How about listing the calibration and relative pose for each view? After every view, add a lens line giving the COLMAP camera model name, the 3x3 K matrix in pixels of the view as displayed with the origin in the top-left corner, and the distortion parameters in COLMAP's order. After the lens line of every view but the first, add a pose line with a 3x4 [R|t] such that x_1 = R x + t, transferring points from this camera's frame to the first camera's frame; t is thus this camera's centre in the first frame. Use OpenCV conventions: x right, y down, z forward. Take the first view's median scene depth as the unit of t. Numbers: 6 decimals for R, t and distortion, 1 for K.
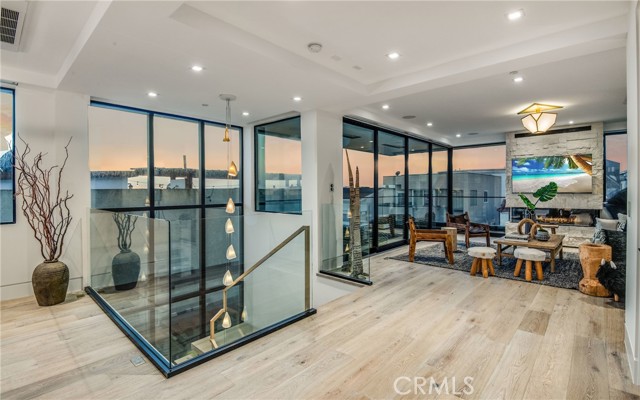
lens RADIAL K [[307.6, 0, 310.9], [0, 307.6, 193.8], [0, 0, 1]] dist [-0.010988, -0.003665]
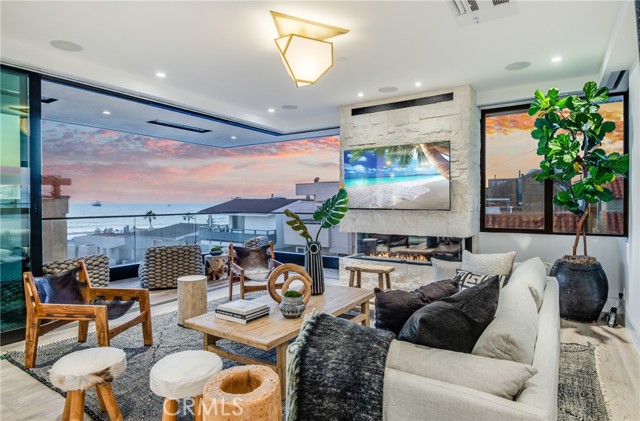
lens RADIAL K [[368.4, 0, 314.8], [0, 368.4, 199.8], [0, 0, 1]] dist [-0.003616, -0.007774]
pose [[0.982586, 0.003771, 0.185772, 0.516758], [-0.000575, 0.999851, -0.017257, -0.008628], [-0.185809, 0.016850, 0.982441, 0.350126]]
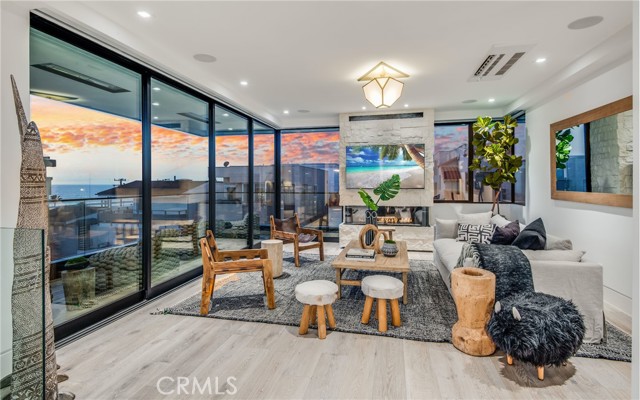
lens RADIAL K [[323.1, 0, 319.5], [0, 323.1, 179.2], [0, 0, 1]] dist [0.022884, -0.000161]
pose [[0.859939, 0.010481, 0.510289, 0.175676], [0.002738, 0.999680, -0.025148, -0.006382], [-0.510390, 0.023023, 0.859635, 0.331088]]
